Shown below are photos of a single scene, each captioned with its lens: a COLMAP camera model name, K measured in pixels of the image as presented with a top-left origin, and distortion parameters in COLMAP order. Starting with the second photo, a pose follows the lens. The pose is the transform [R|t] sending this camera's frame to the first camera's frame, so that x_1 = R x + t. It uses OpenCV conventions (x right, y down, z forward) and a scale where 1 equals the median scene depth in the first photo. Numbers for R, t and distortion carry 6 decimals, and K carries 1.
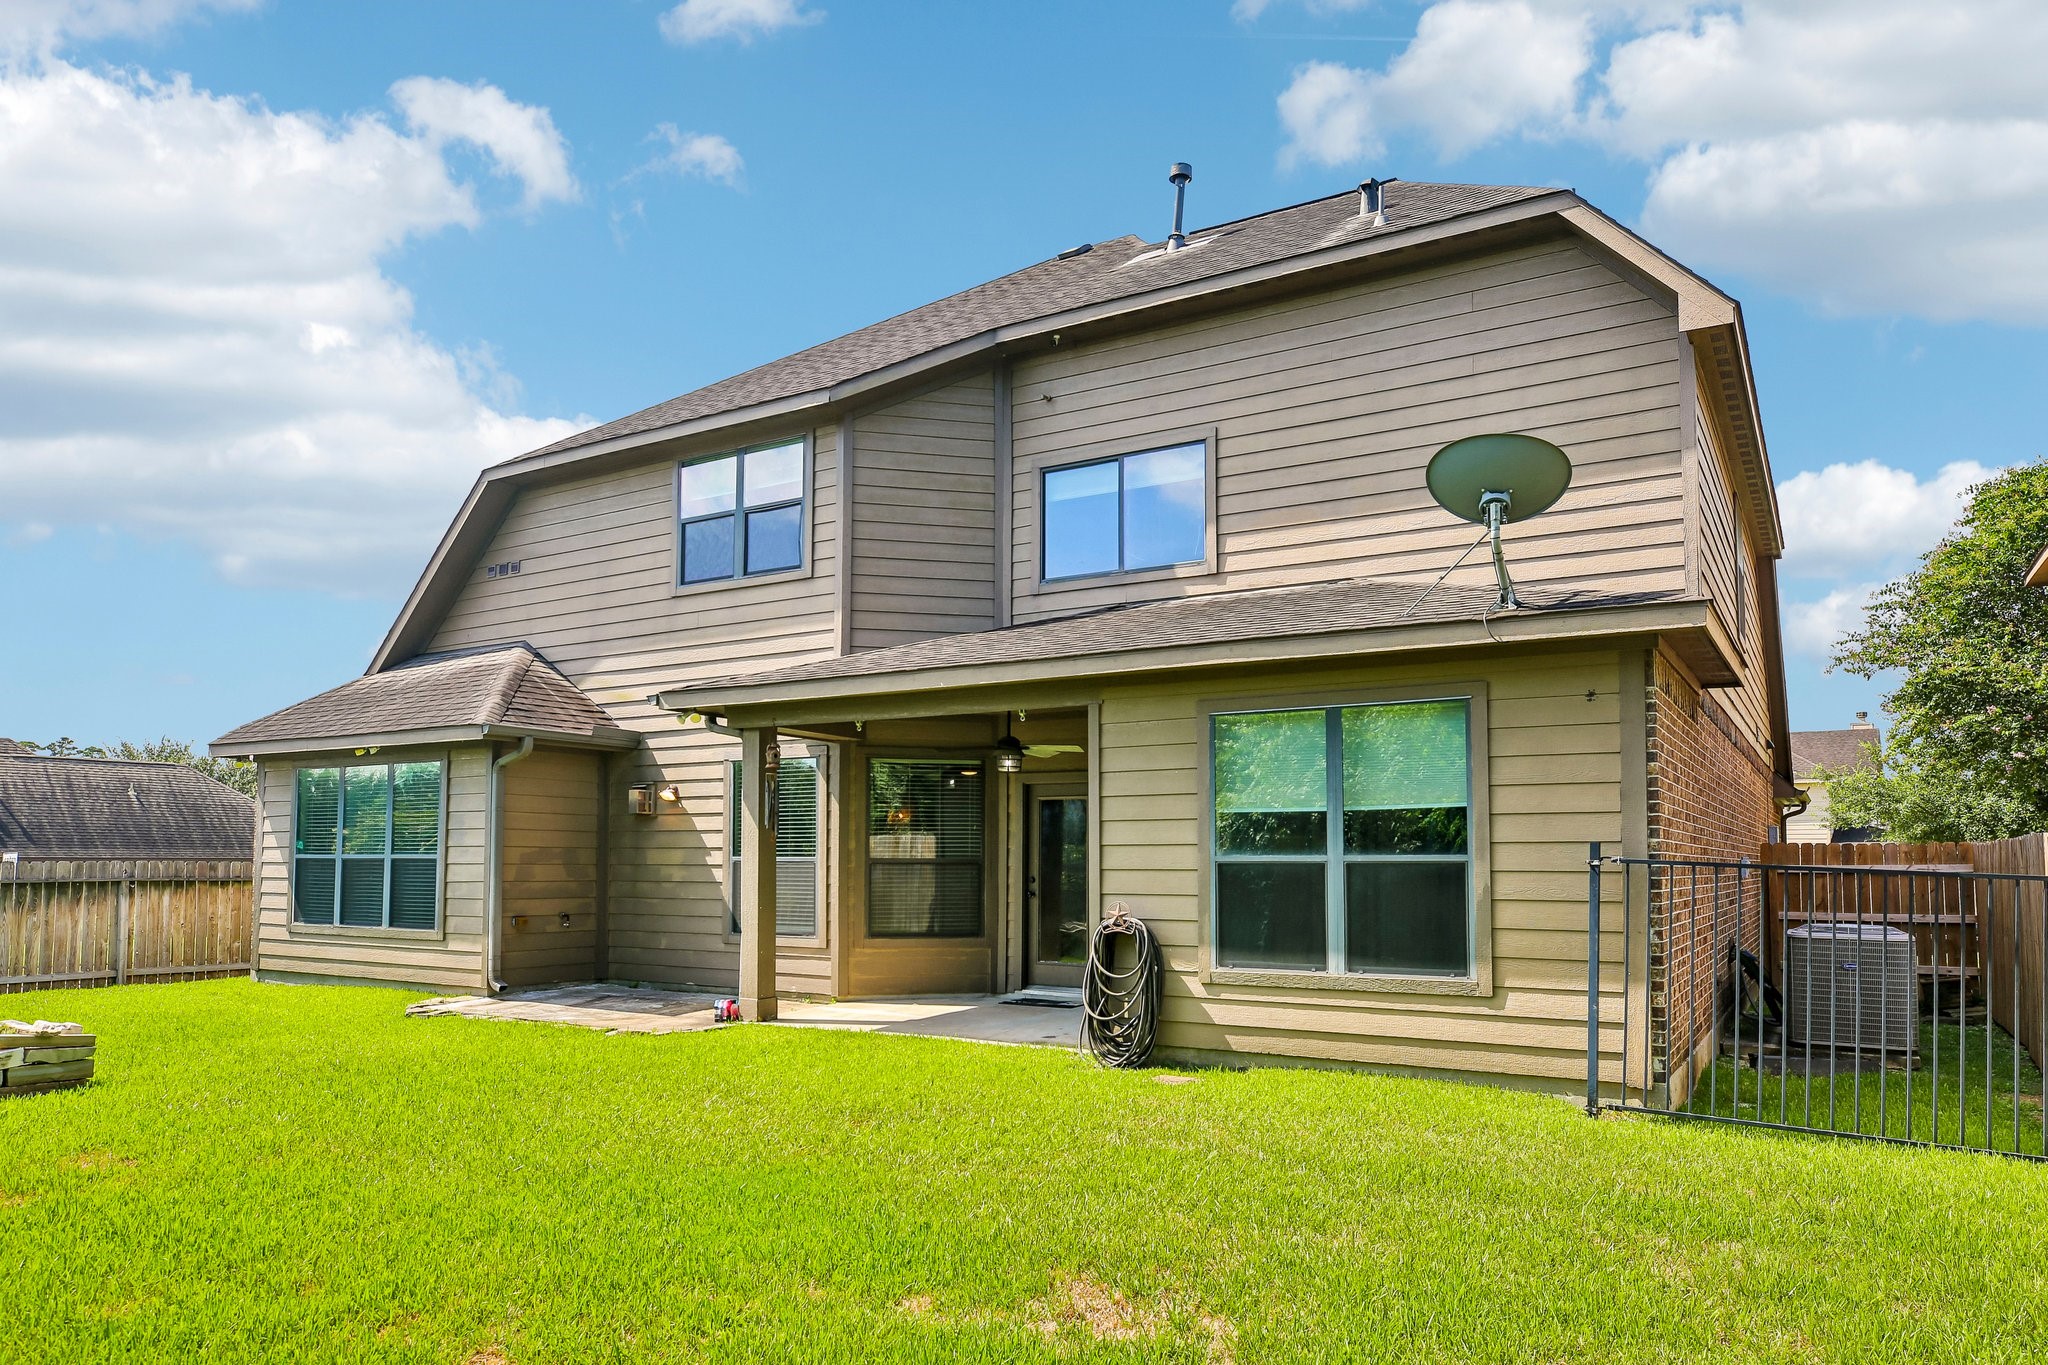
lens RADIAL K [[1258.7, 0, 1024.7], [0, 1258.7, 716.4], [0, 0, 1]] dist [0.006092, 0.000676]
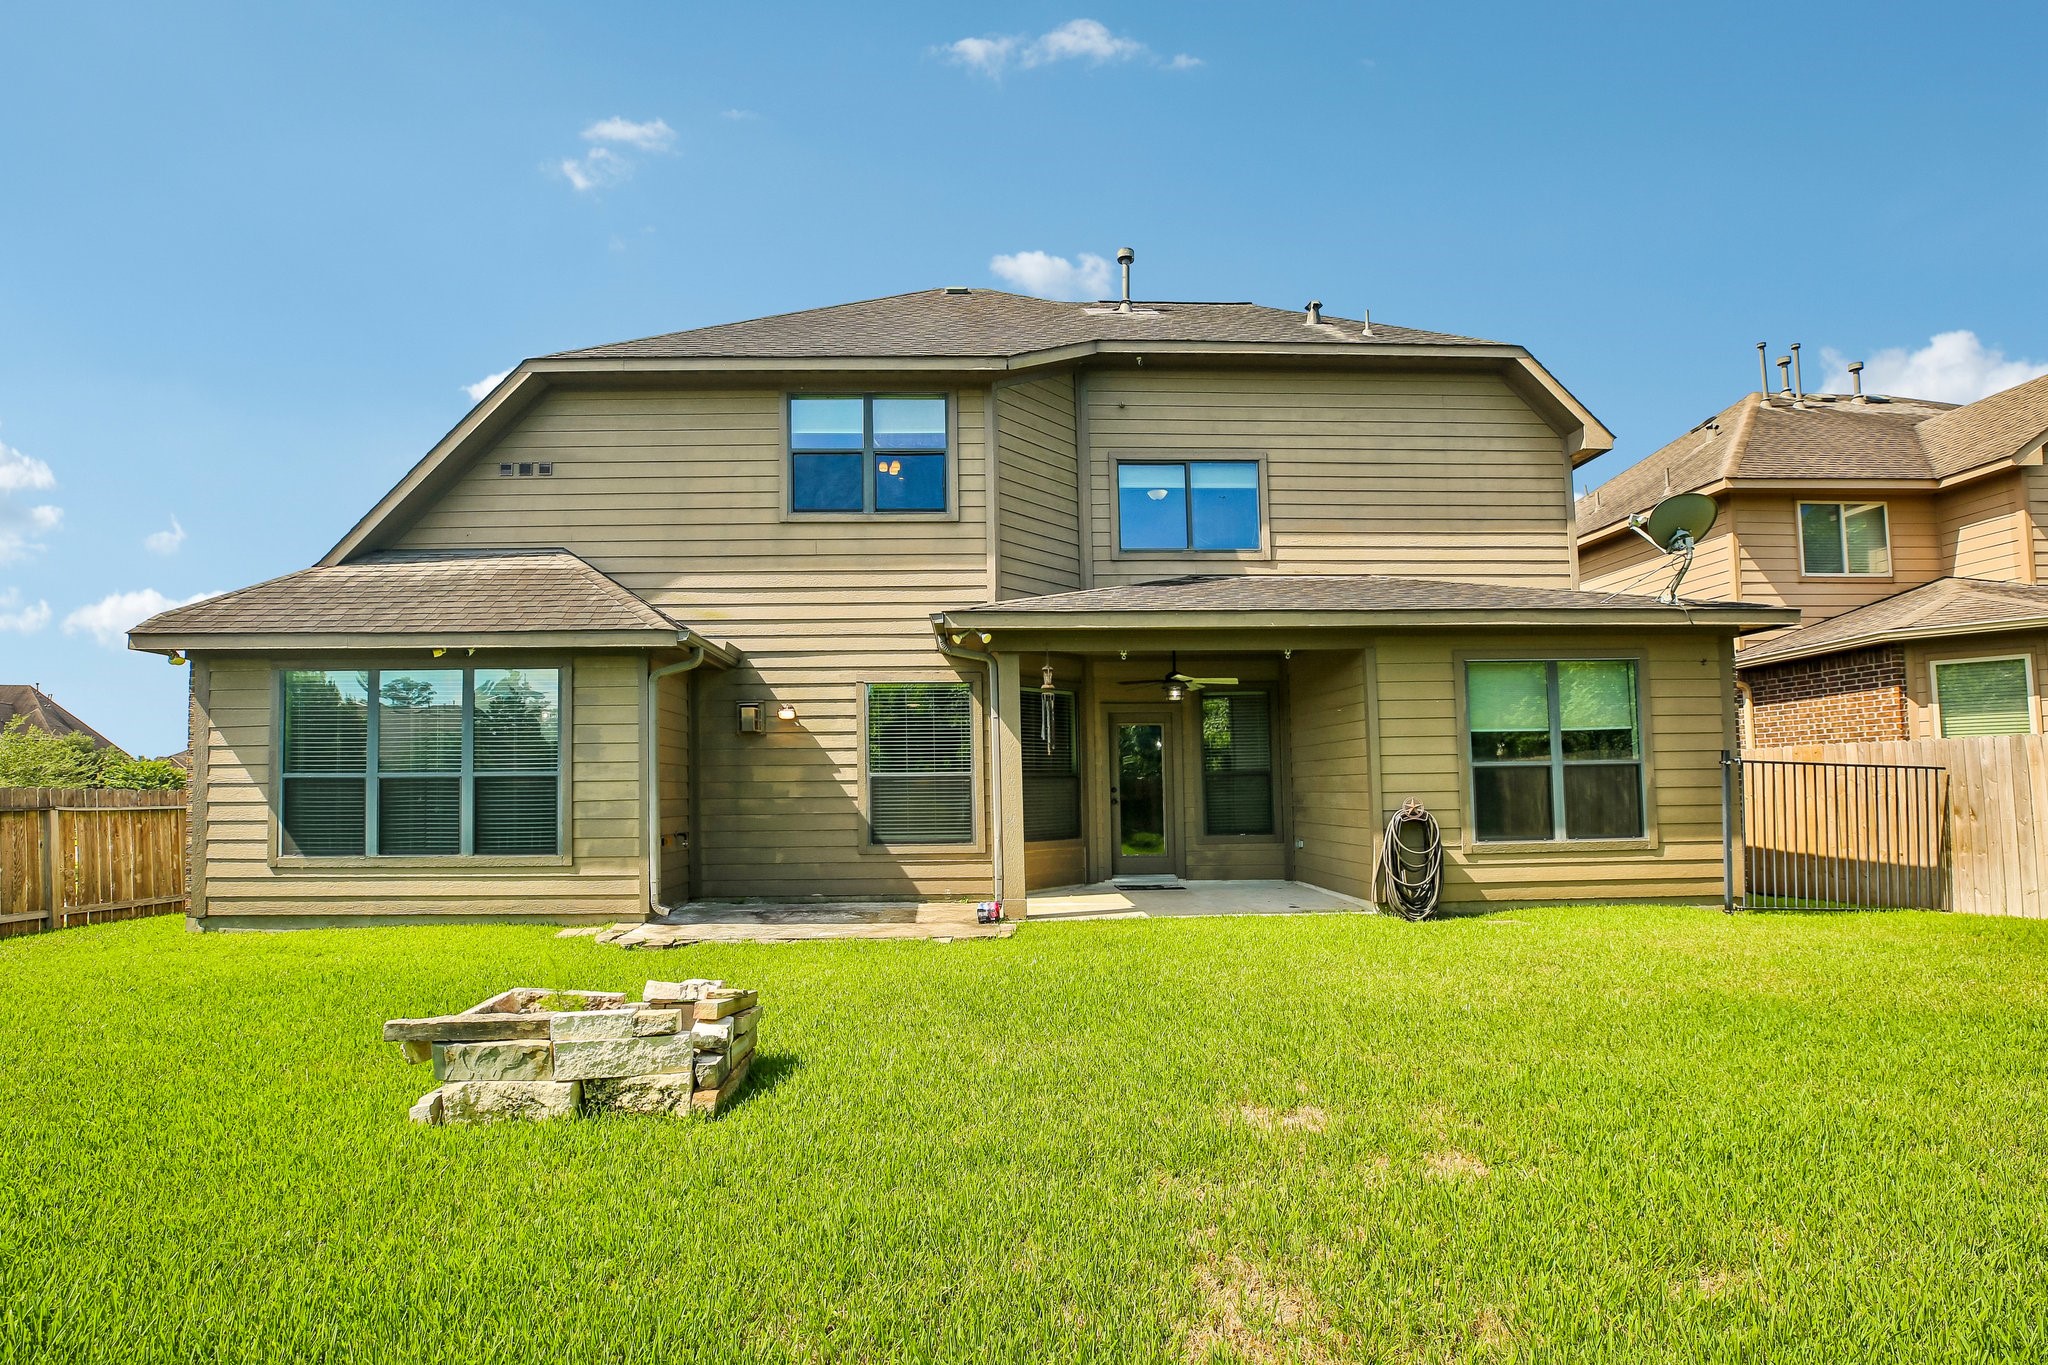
lens RADIAL K [[931.8, 0, 1023.0], [0, 931.8, 687.5], [0, 0, 1]] dist [-0.024446, 0.000543]
pose [[0.847791, 0.043652, 0.528531, -0.543419], [-0.046595, 0.998884, -0.007759, 0.039523], [-0.528279, -0.018049, 0.848879, 0.263905]]
